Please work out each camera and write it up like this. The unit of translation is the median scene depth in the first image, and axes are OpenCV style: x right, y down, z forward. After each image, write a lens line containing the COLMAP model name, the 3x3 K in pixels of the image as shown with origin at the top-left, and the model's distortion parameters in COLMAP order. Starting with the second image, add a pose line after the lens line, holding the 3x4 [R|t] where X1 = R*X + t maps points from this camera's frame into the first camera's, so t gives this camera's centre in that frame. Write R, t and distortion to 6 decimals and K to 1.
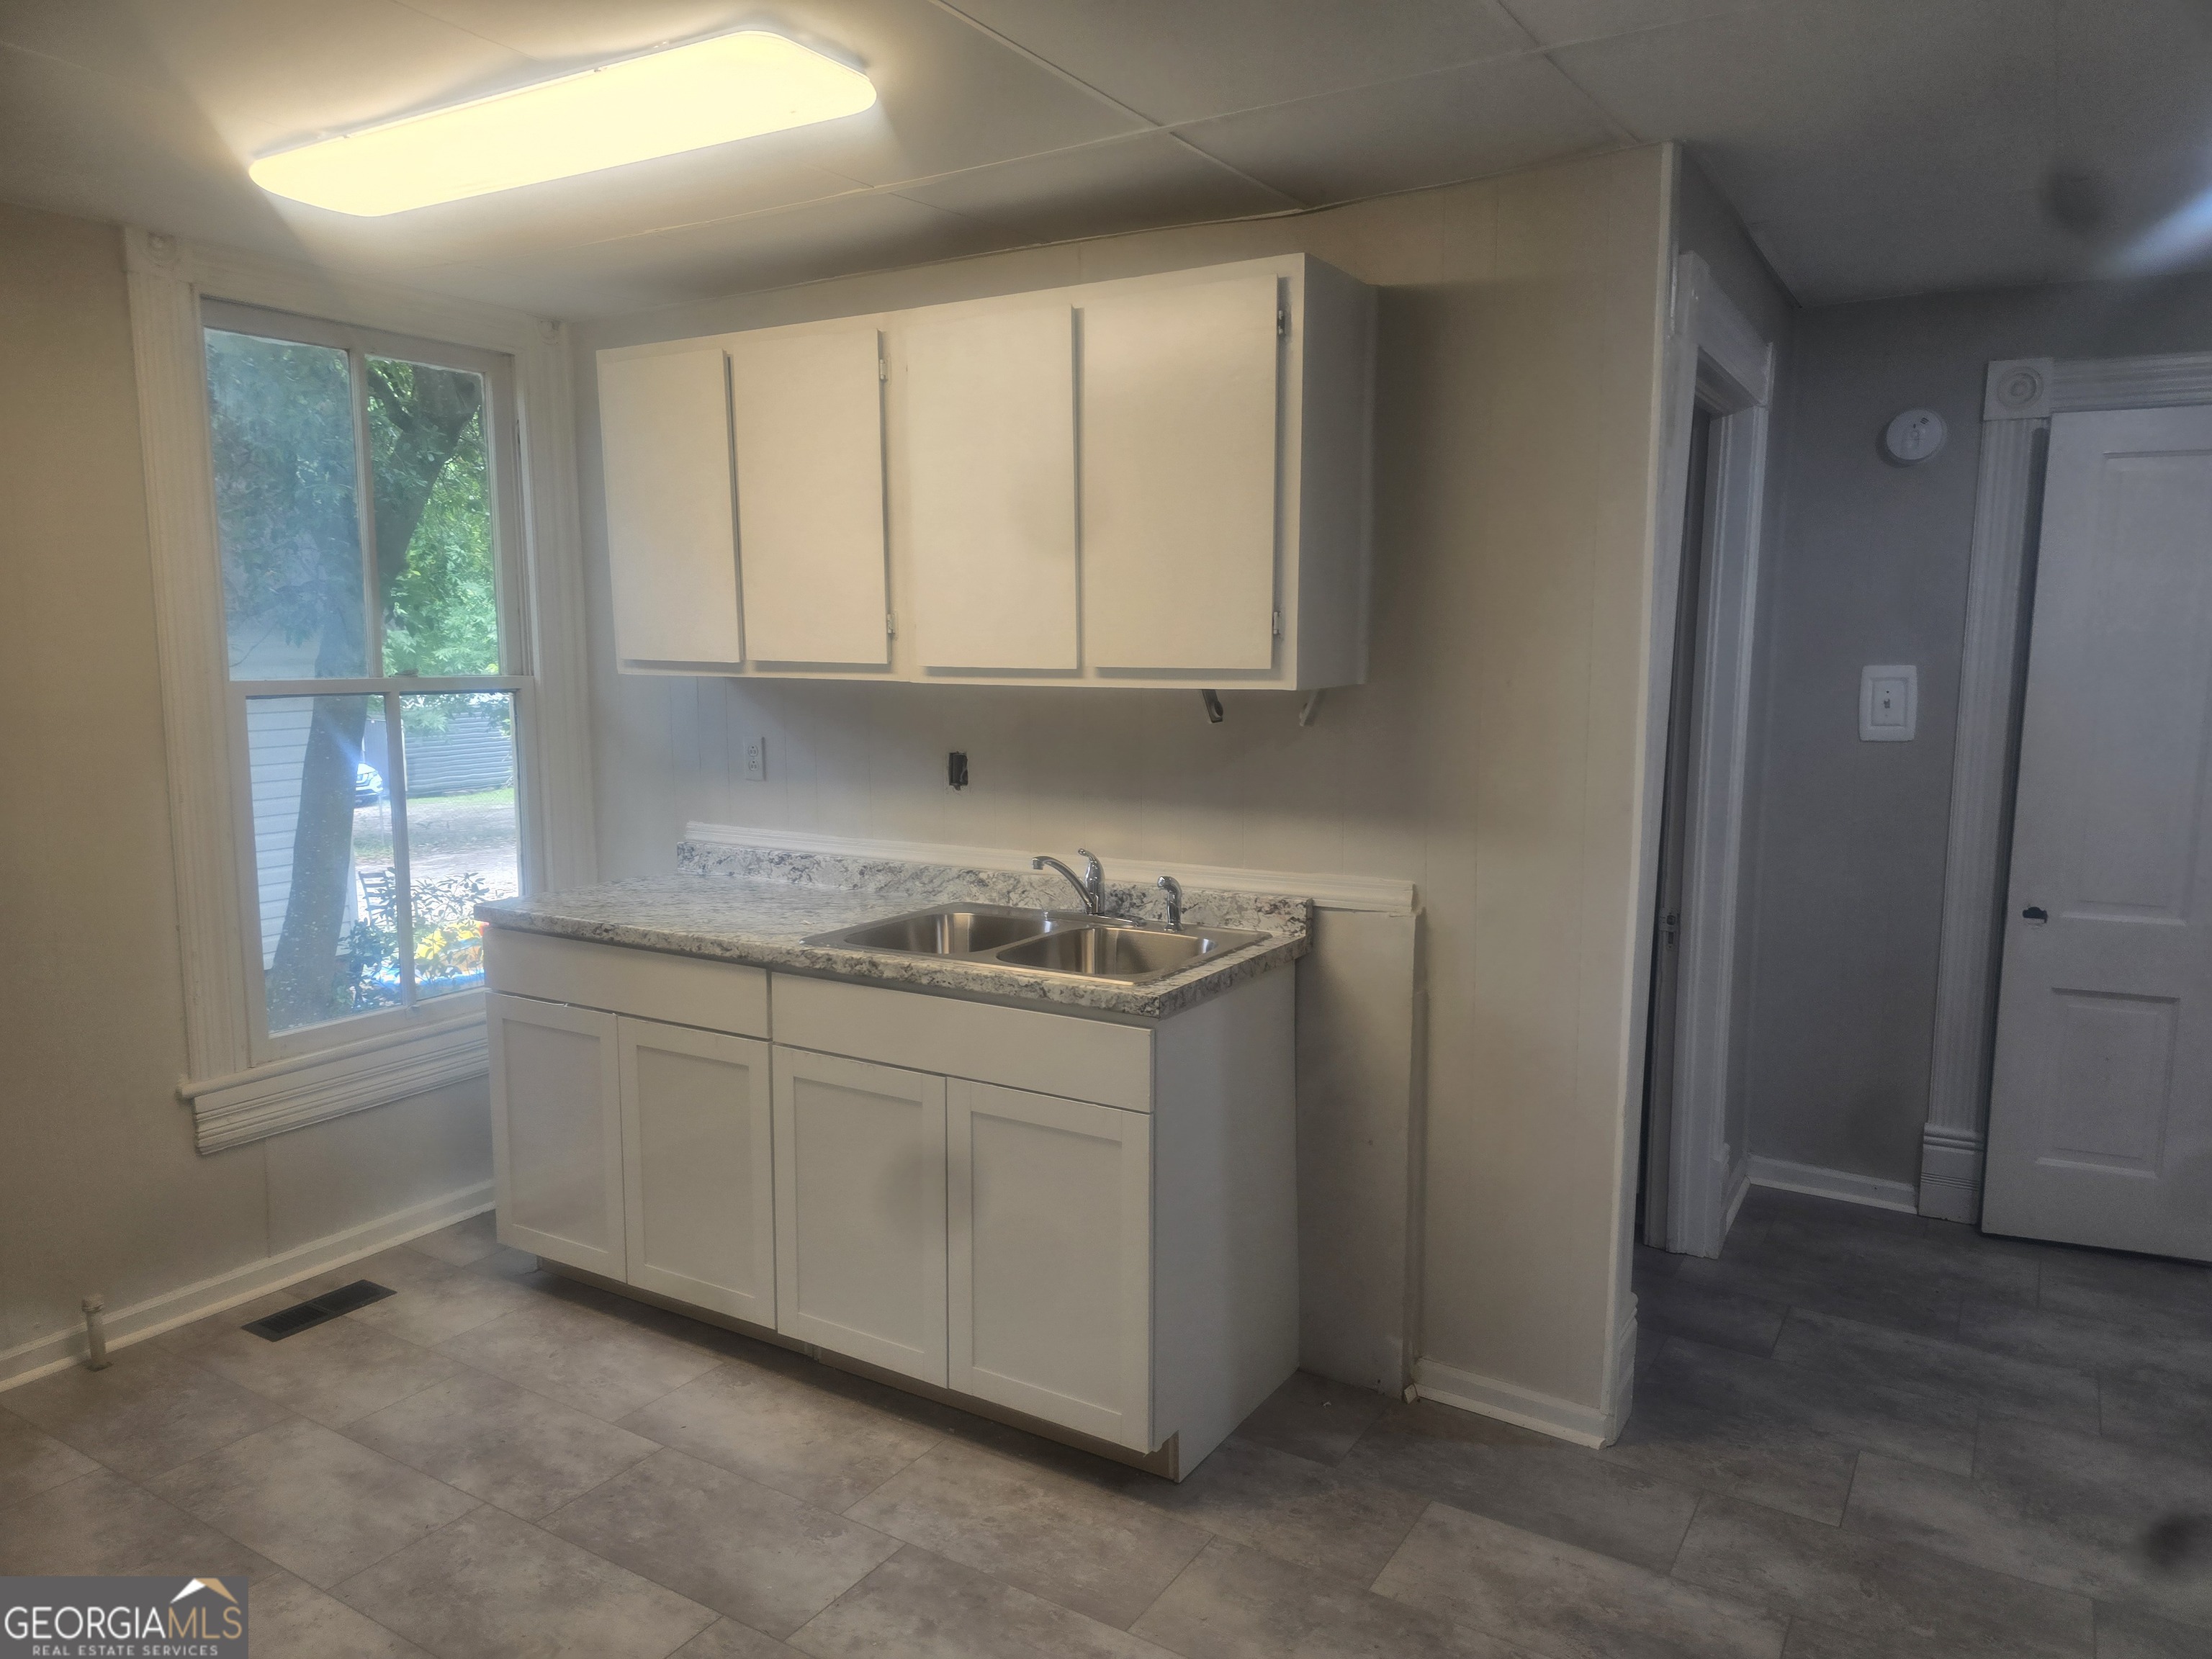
lens RADIAL K [[1493.8, 0, 1106.0], [0, 1493.8, 823.7], [0, 0, 1]] dist [0.075883, -0.076812]
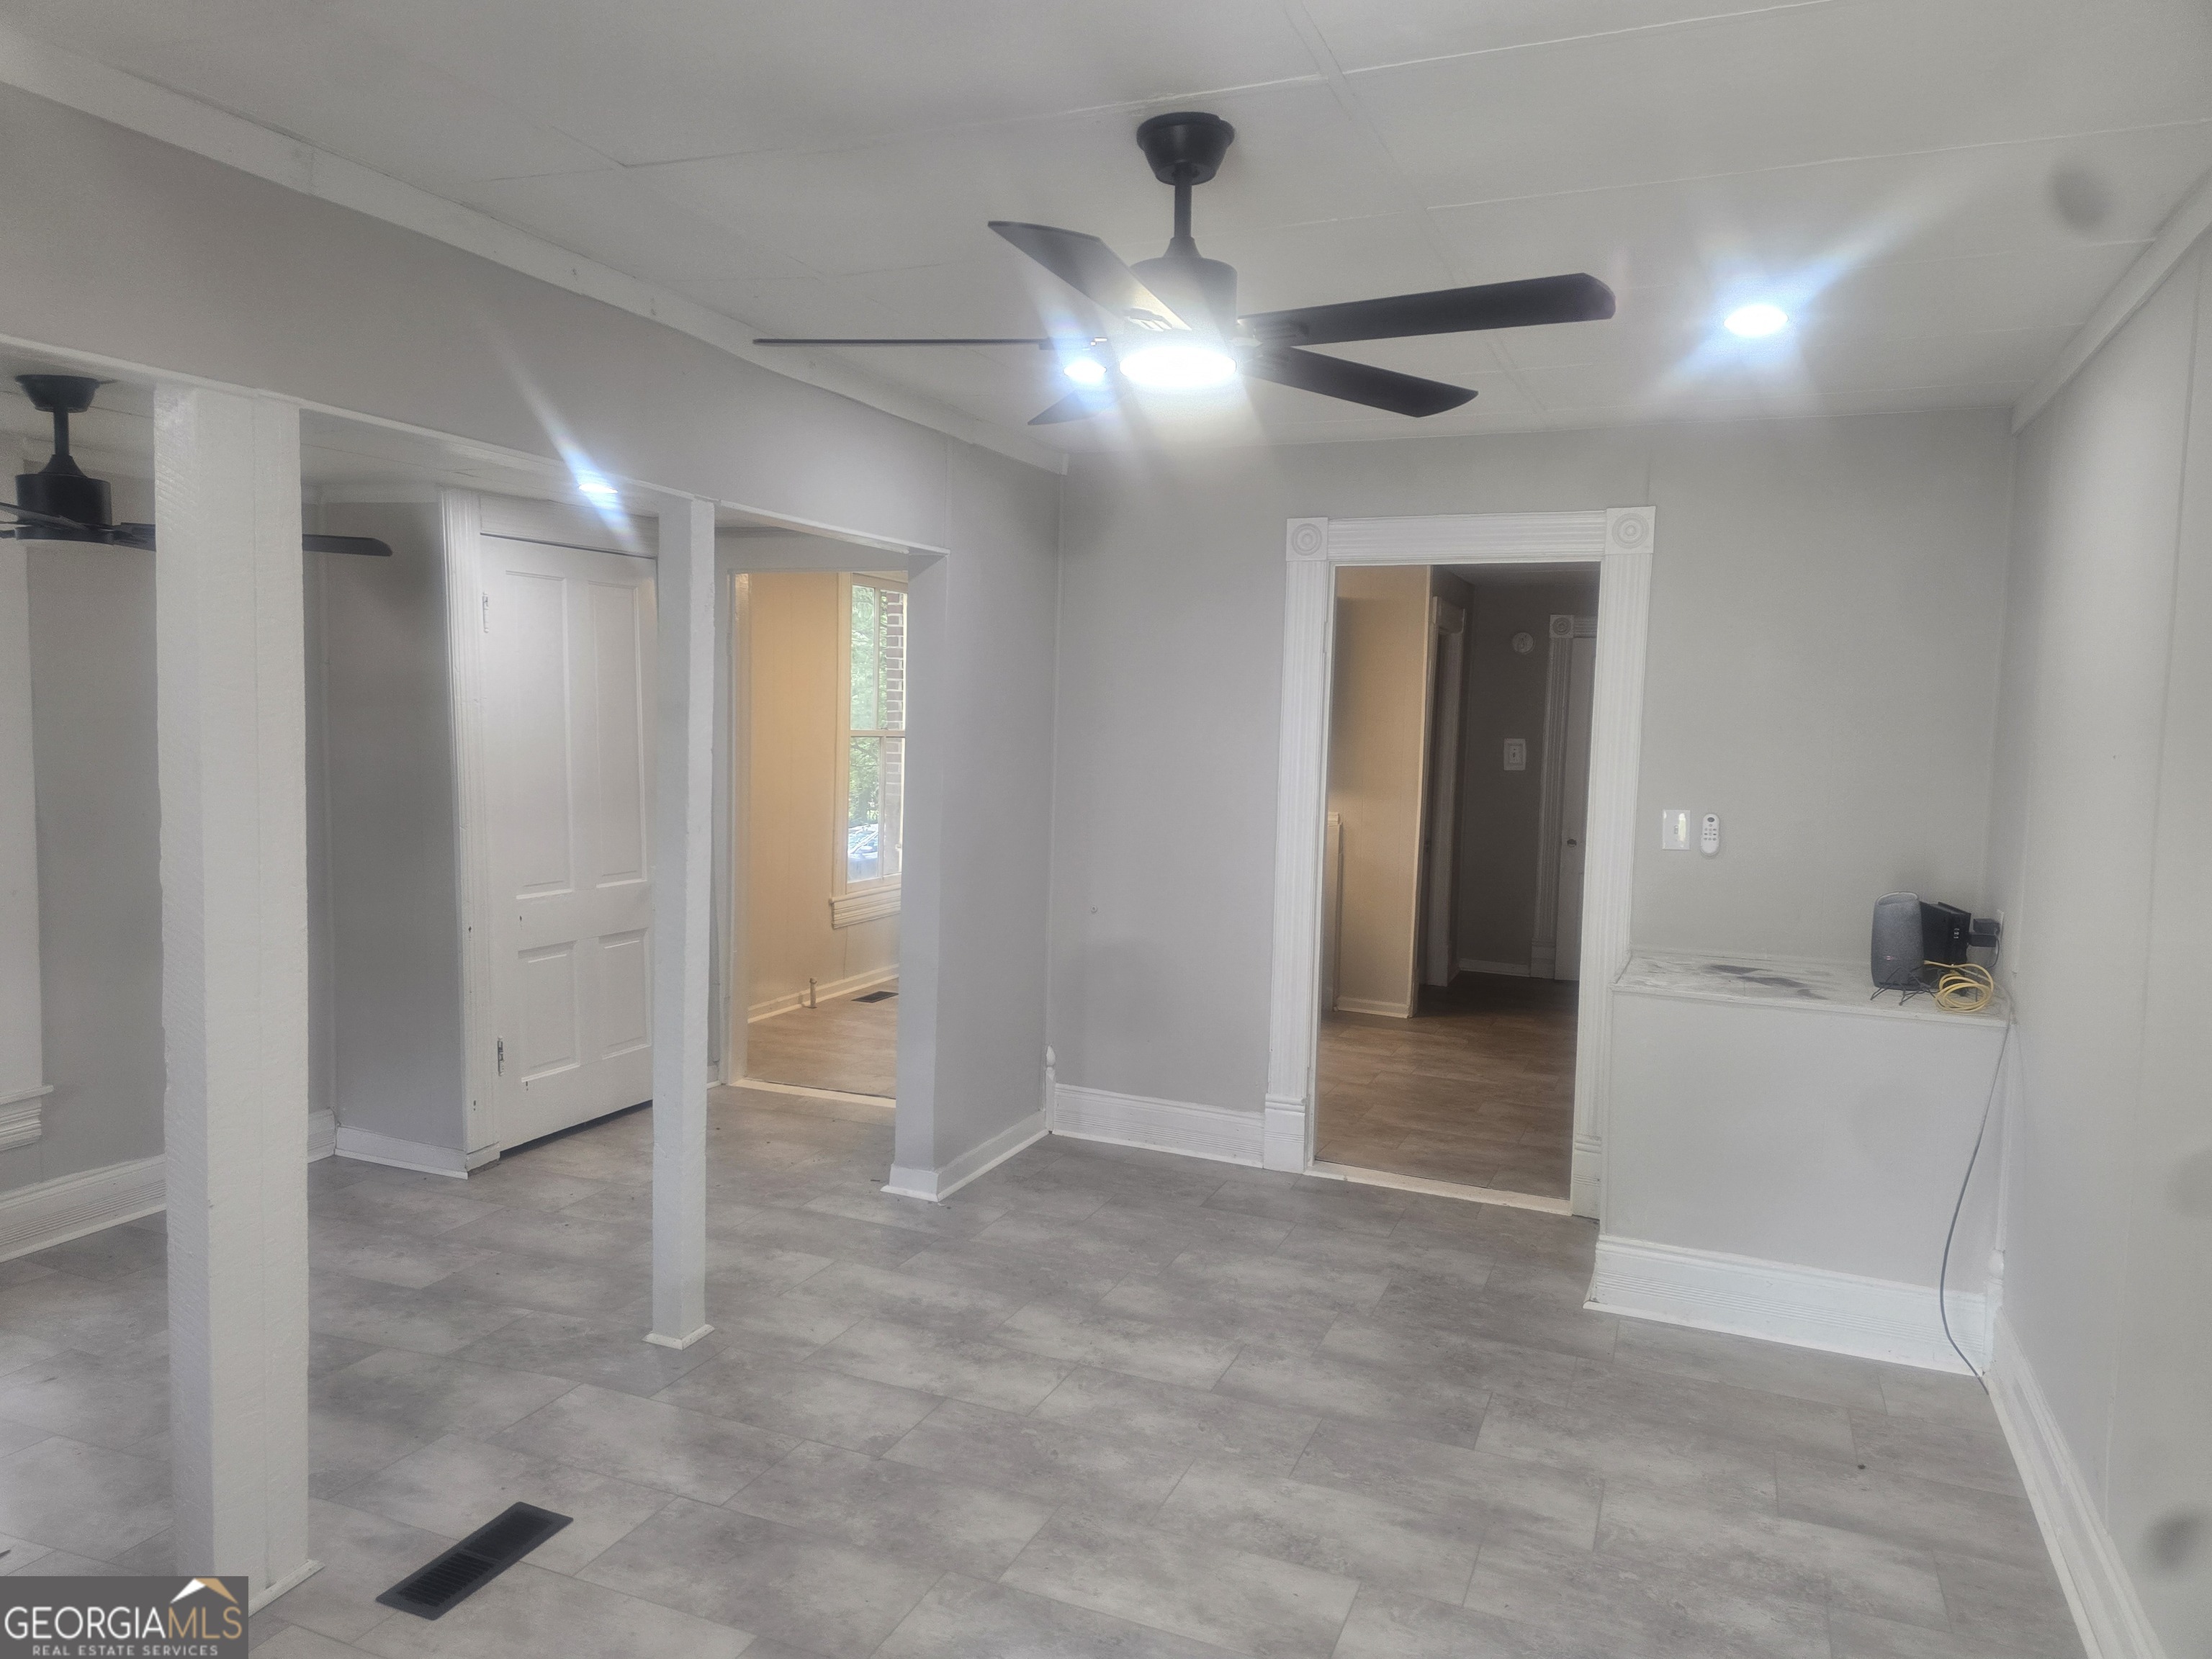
lens RADIAL K [[1488.7, 0, 1100.2], [0, 1488.7, 812.6], [0, 0, 1]] dist [0.084549, -0.079603]
pose [[0.988108, 0.015015, 0.153024, -0.547496], [-0.006851, 0.998531, -0.053744, 0.161384], [-0.153606, 0.052056, 0.986760, -1.377144]]
